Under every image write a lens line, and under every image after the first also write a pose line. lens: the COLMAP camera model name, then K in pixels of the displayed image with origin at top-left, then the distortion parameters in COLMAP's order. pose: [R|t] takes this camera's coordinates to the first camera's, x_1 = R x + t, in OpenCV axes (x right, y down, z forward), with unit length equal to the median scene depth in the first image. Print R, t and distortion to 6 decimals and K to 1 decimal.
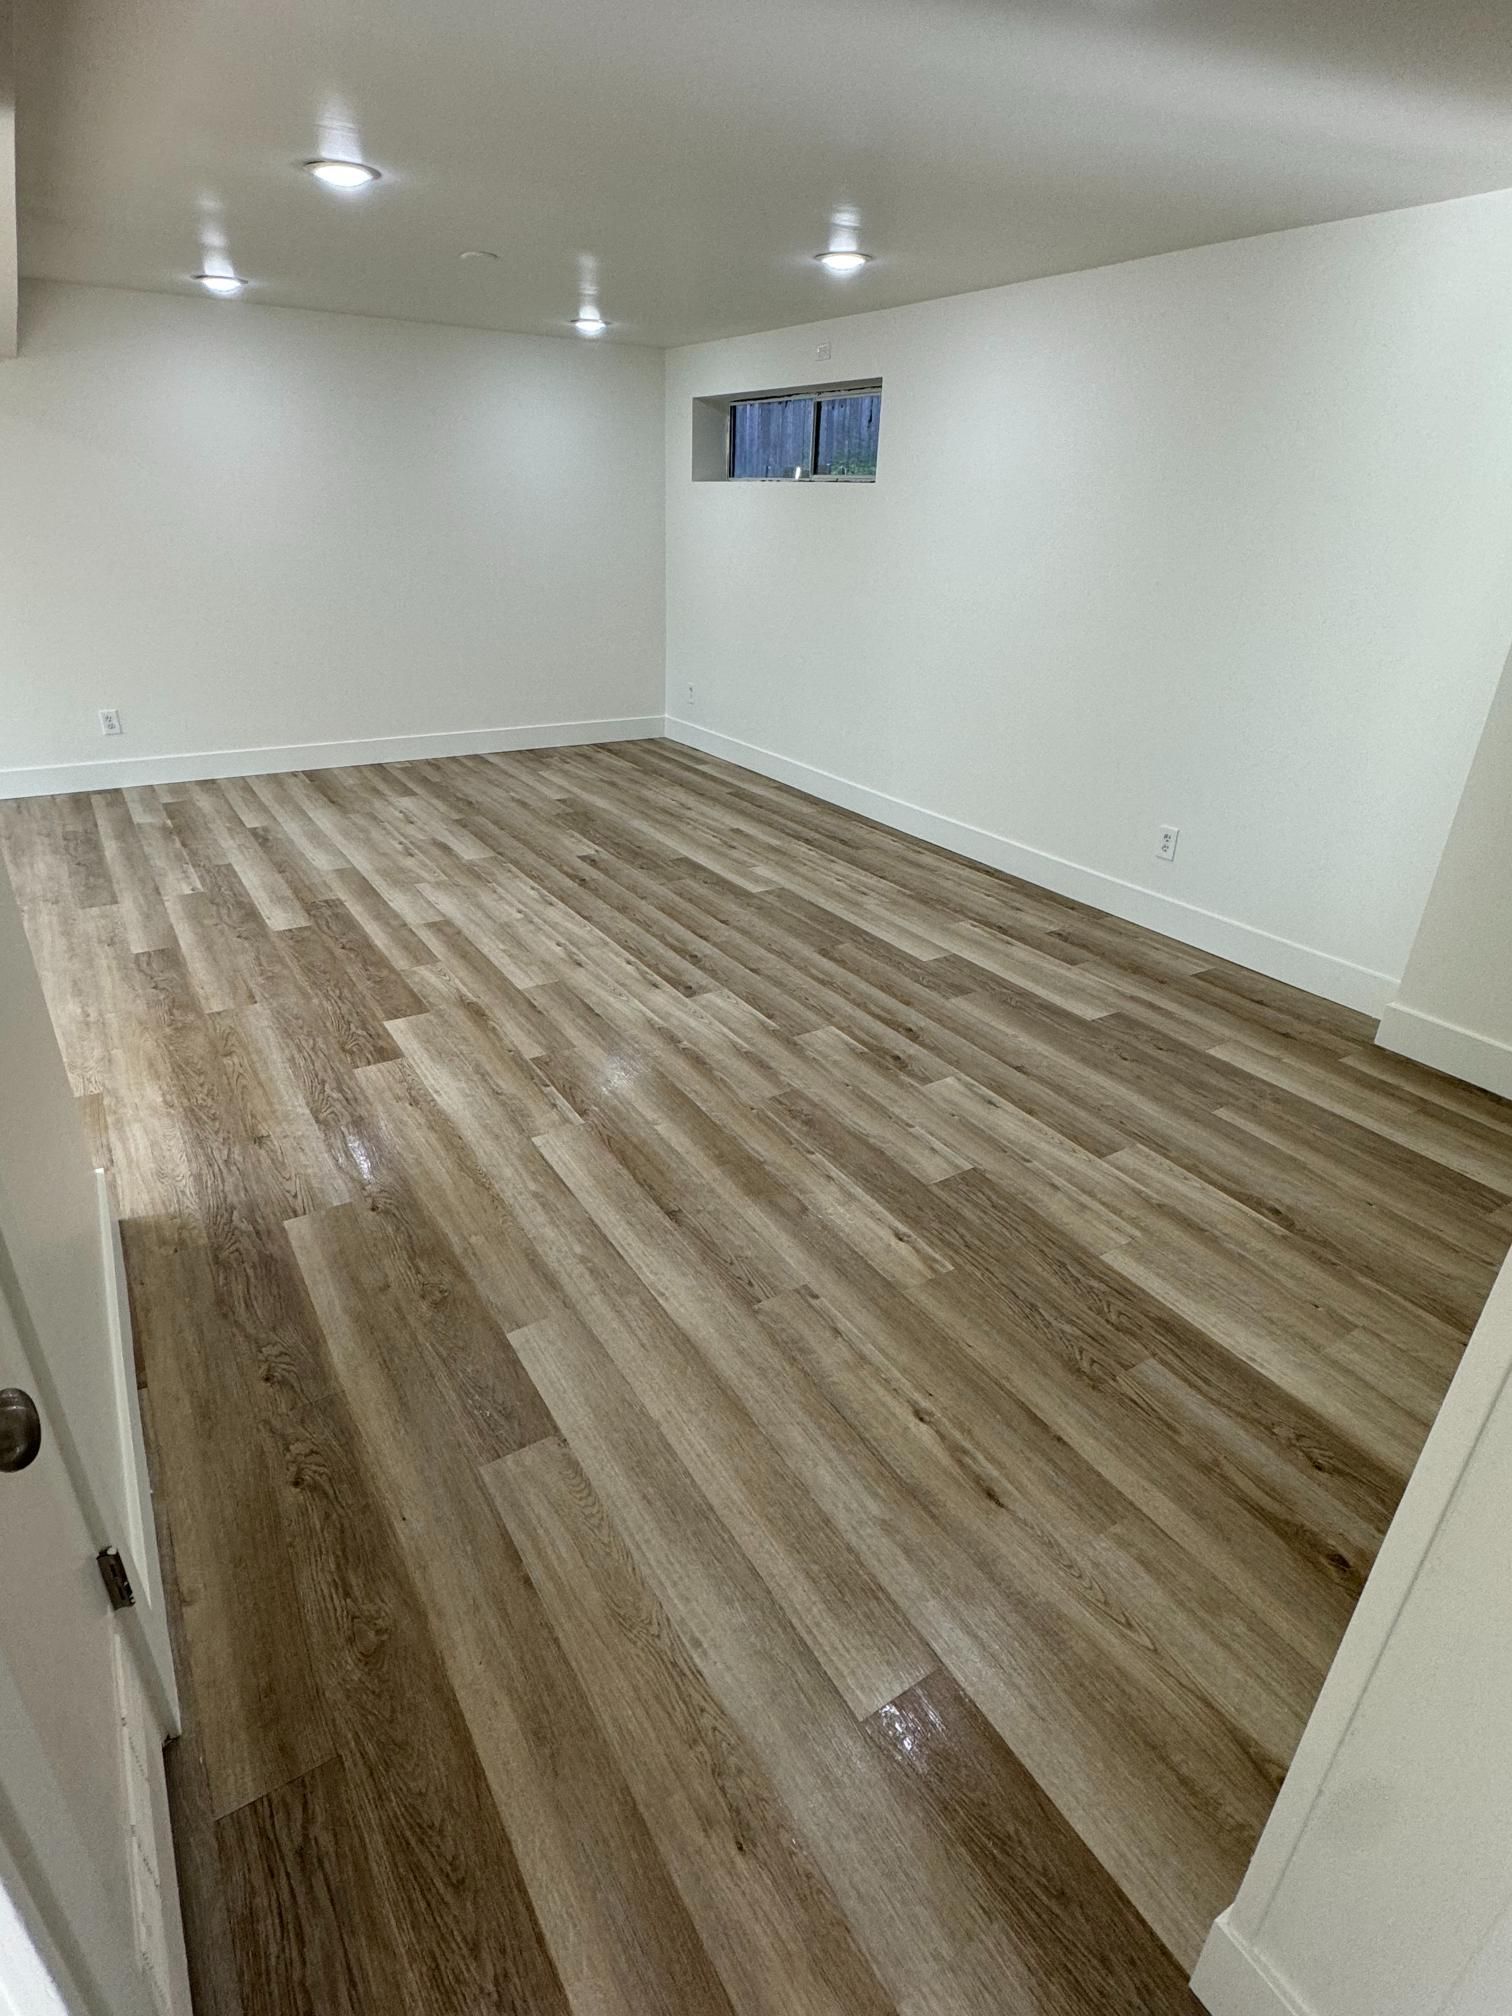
lens RADIAL K [[1052.8, 0, 769.9], [0, 1052.8, 999.5], [0, 0, 1]] dist [0.000424, -0.003664]
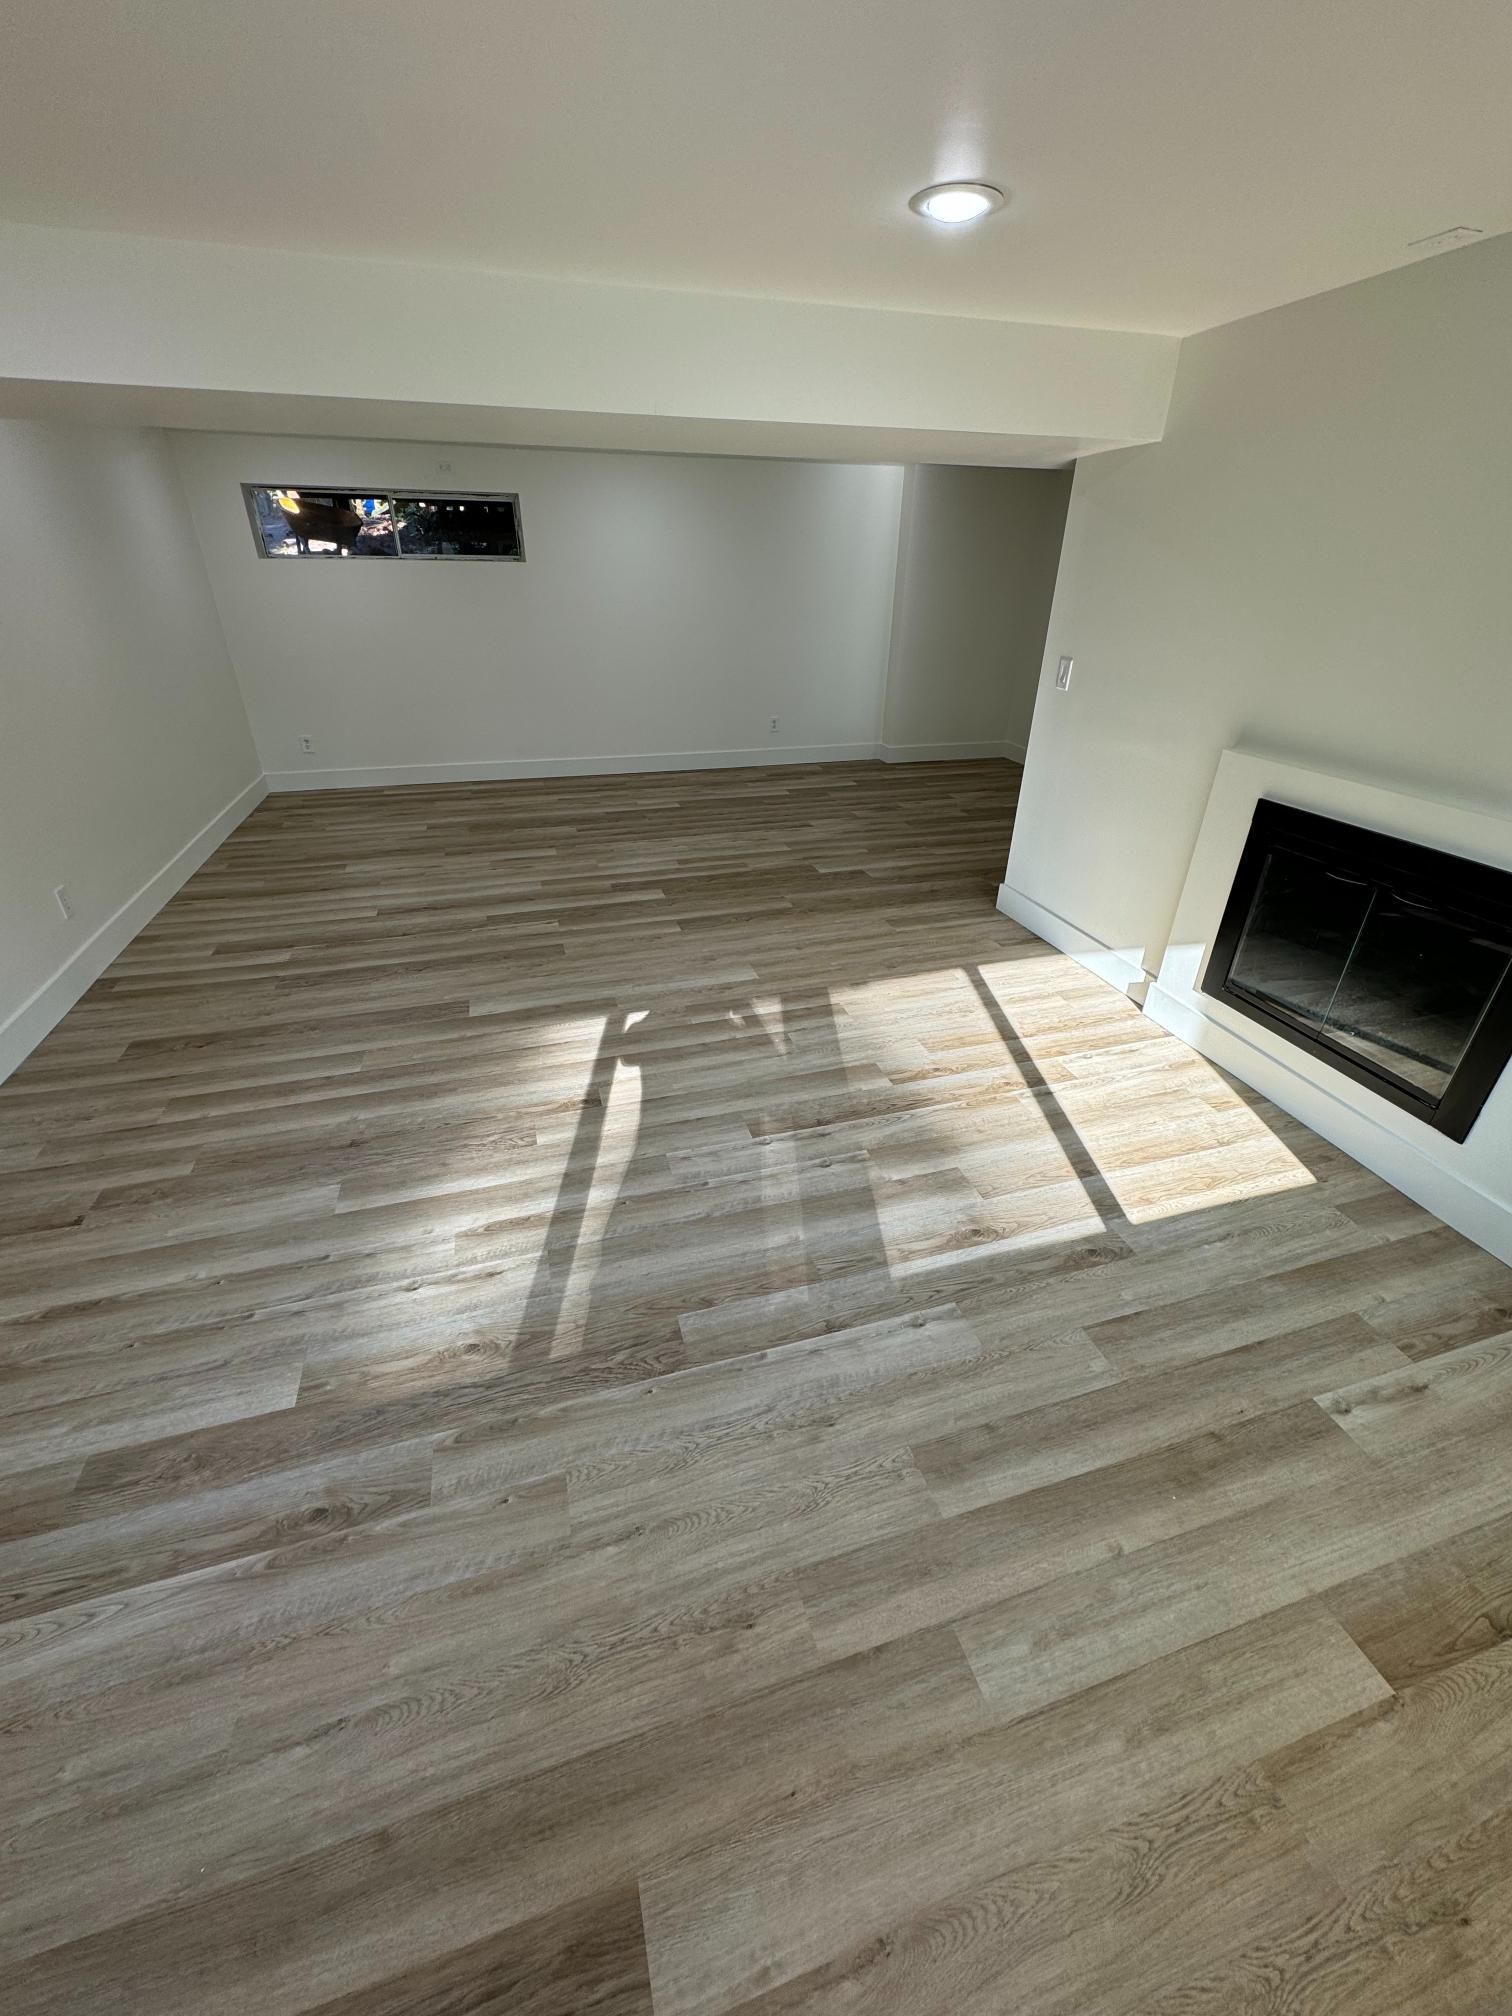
lens RADIAL K [[798.5, 0, 762.6], [0, 798.5, 1002.0], [0, 0, 1]] dist [-0.007672, 0.001548]
pose [[0.273666, -0.486533, 0.829694, -1.284781], [0.406295, 0.840360, 0.358775, -0.257368], [-0.871798, 0.238916, 0.427654, 0.399966]]
